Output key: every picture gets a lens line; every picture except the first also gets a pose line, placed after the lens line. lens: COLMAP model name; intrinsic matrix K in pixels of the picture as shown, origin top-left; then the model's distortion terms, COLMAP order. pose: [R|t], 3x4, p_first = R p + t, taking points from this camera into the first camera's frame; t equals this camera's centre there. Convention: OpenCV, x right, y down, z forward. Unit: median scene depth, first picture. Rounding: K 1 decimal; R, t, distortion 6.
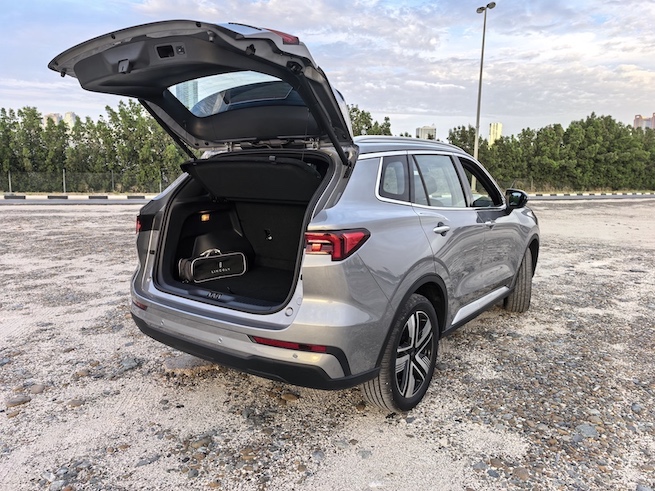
lens RADIAL K [[467.1, 0, 326.8], [0, 467.1, 241.8], [0, 0, 1]] dist [0.000215, 0.000362]
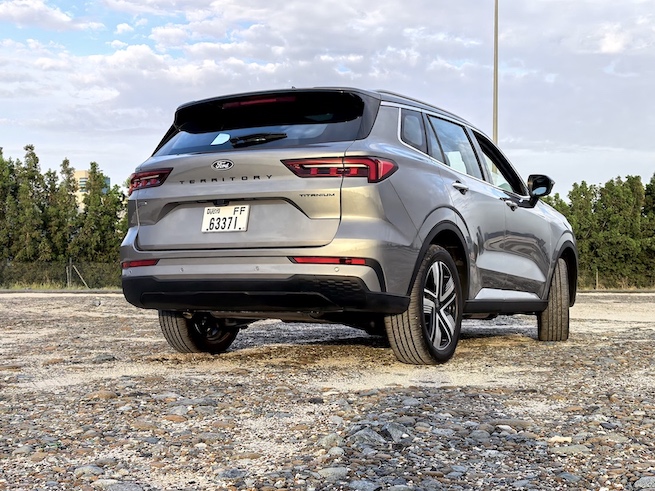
lens RADIAL K [[908.5, 0, 327.6], [0, 908.5, 247.6], [0, 0, 1]] dist [0.057407, 0.000000]
pose [[0.992695, -0.001489, 0.120640, -0.273803], [0.022064, 0.985301, -0.169398, 0.442146], [-0.118614, 0.170822, 0.978136, -0.849003]]
